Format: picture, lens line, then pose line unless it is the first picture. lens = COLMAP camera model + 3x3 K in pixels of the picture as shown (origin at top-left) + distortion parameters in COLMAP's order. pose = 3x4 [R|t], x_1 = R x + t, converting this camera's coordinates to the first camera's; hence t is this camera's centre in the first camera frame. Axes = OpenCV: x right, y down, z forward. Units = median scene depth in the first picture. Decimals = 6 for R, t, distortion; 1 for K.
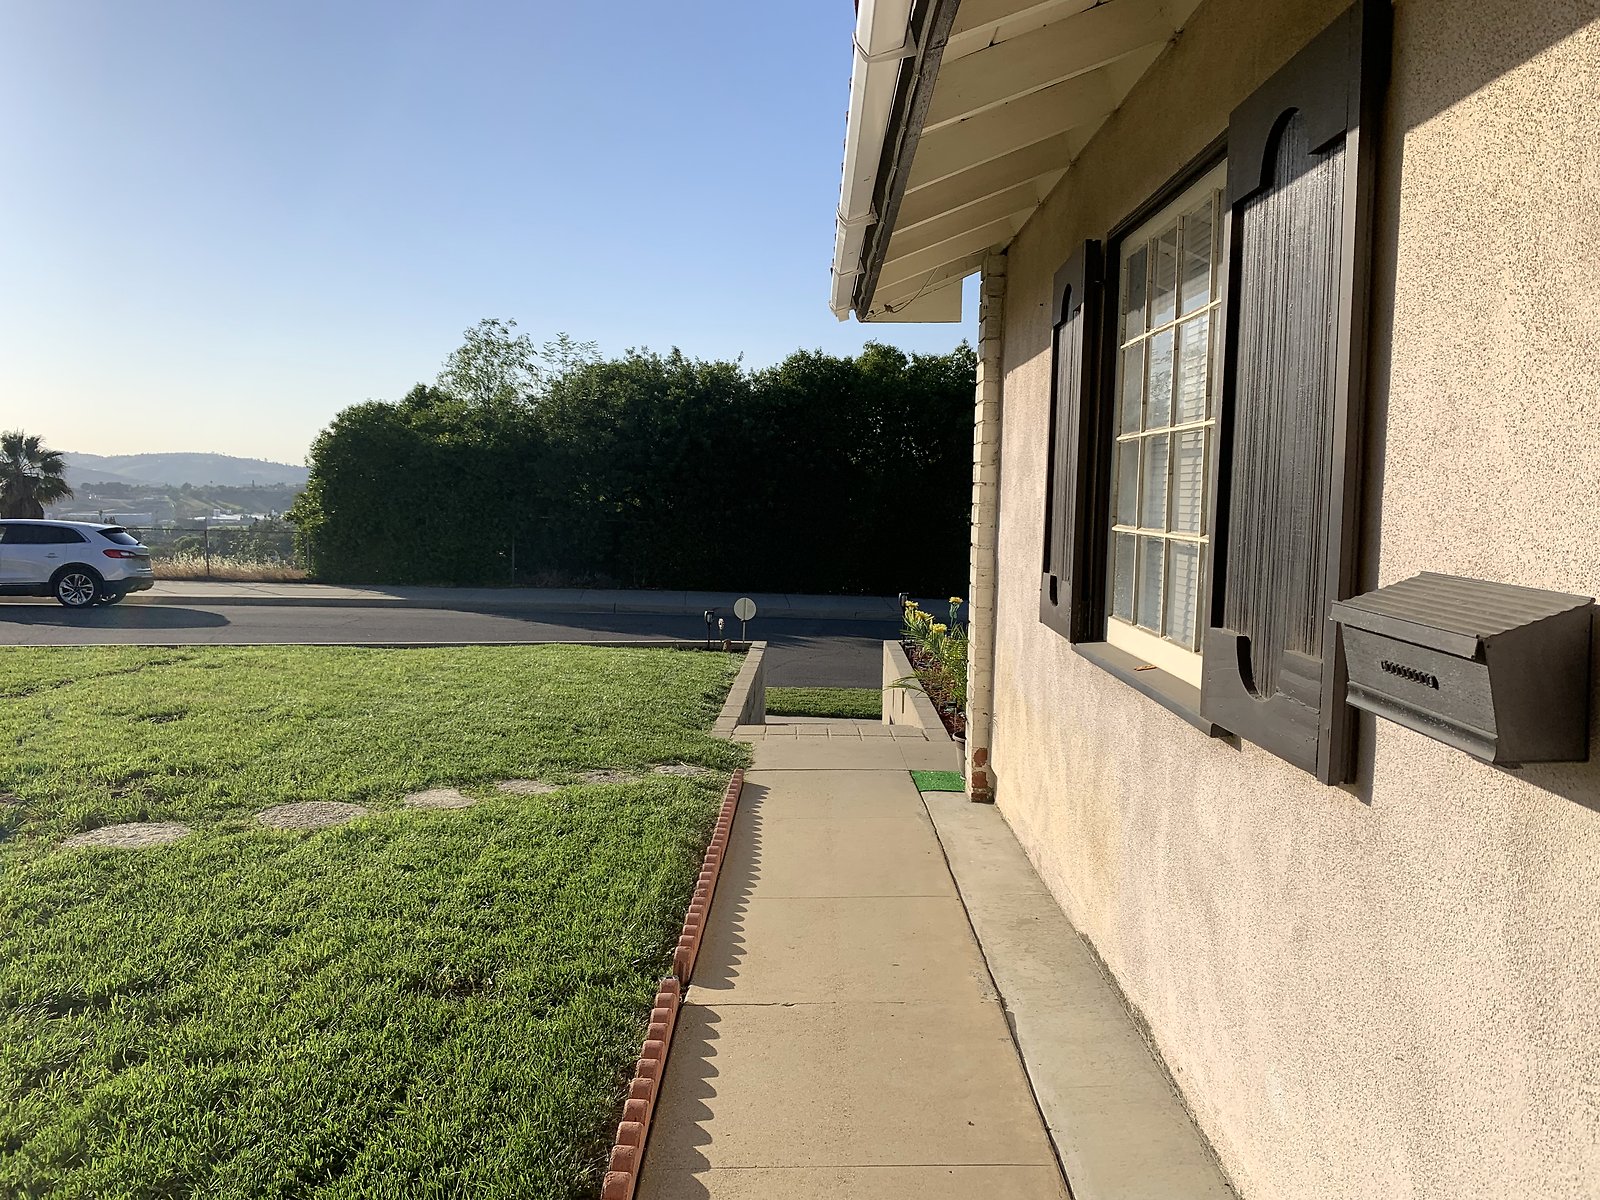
lens RADIAL K [[1204.4, 0, 791.3], [0, 1204.4, 585.8], [0, 0, 1]] dist [0.041907, -0.043623]
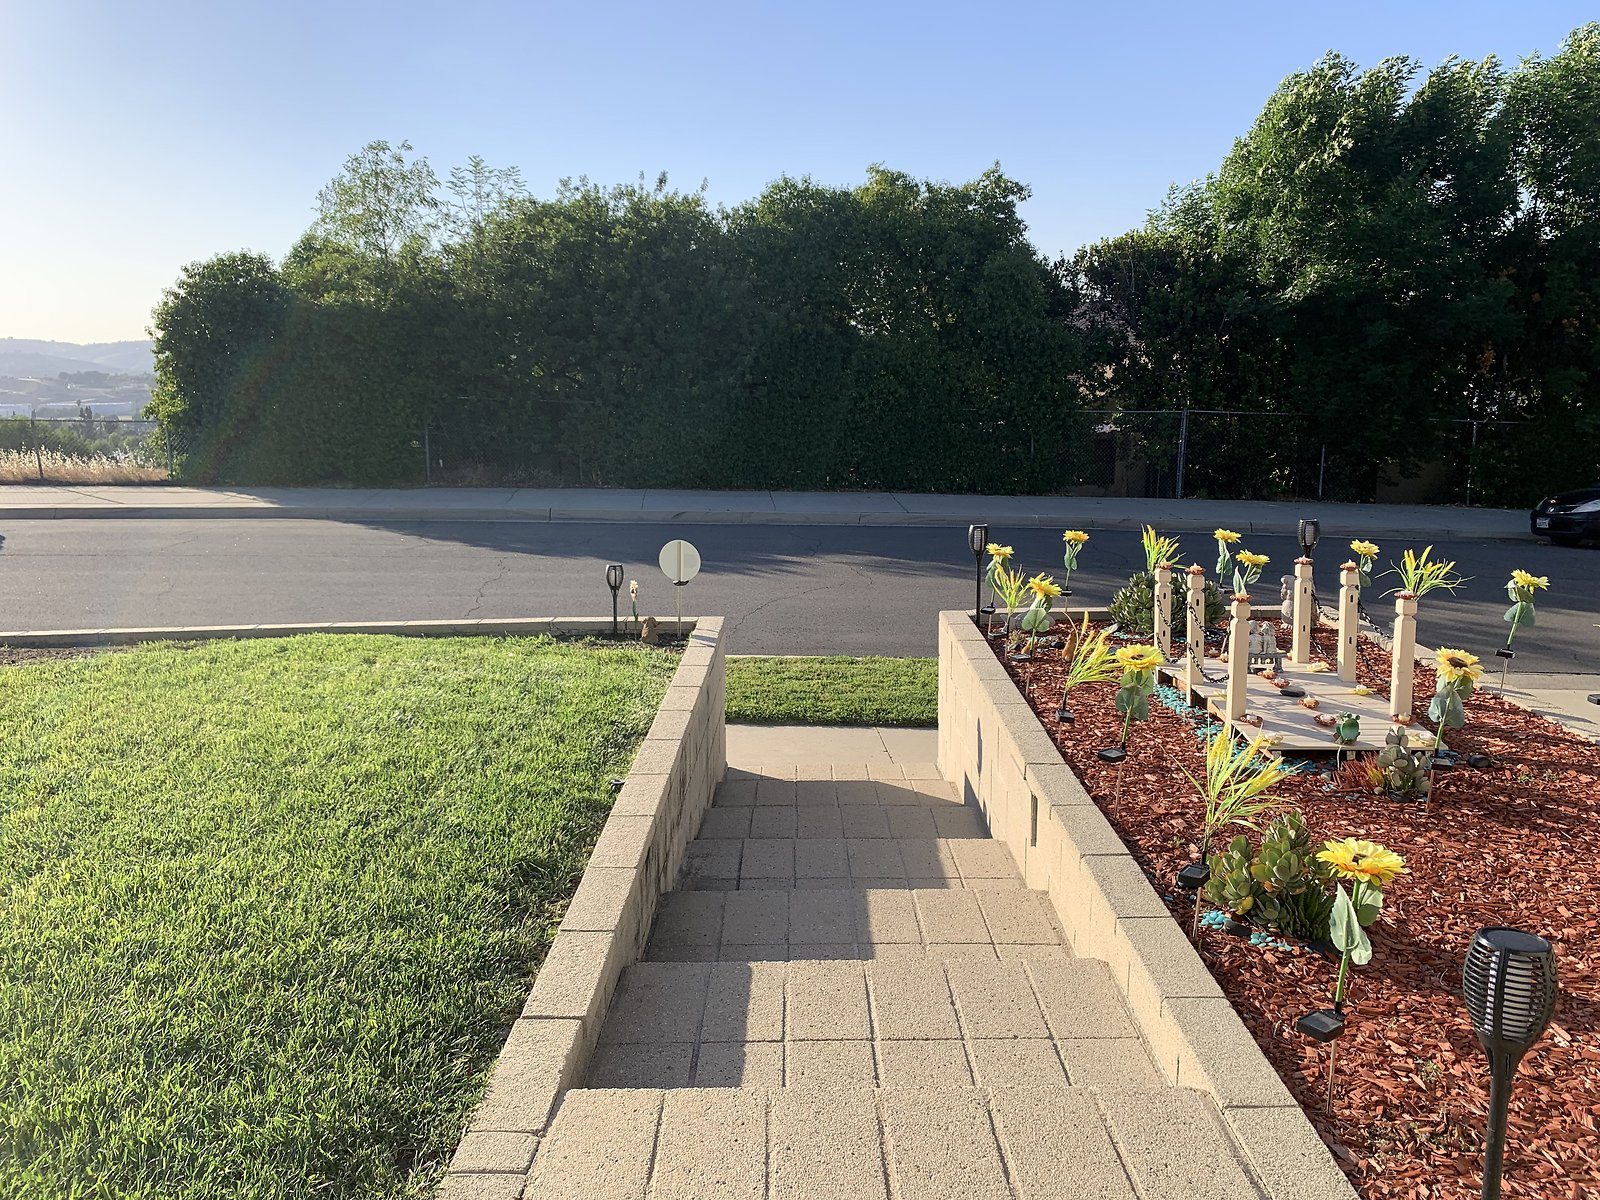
lens RADIAL K [[1201.0, 0, 799.2], [0, 1201.0, 573.9], [0, 0, 1]] dist [0.003113, 0.045125]
pose [[0.999760, -0.016694, 0.014169, 0.002528], [0.015363, 0.995884, 0.089323, -0.009107], [-0.015602, -0.089084, 0.995902, 0.202048]]
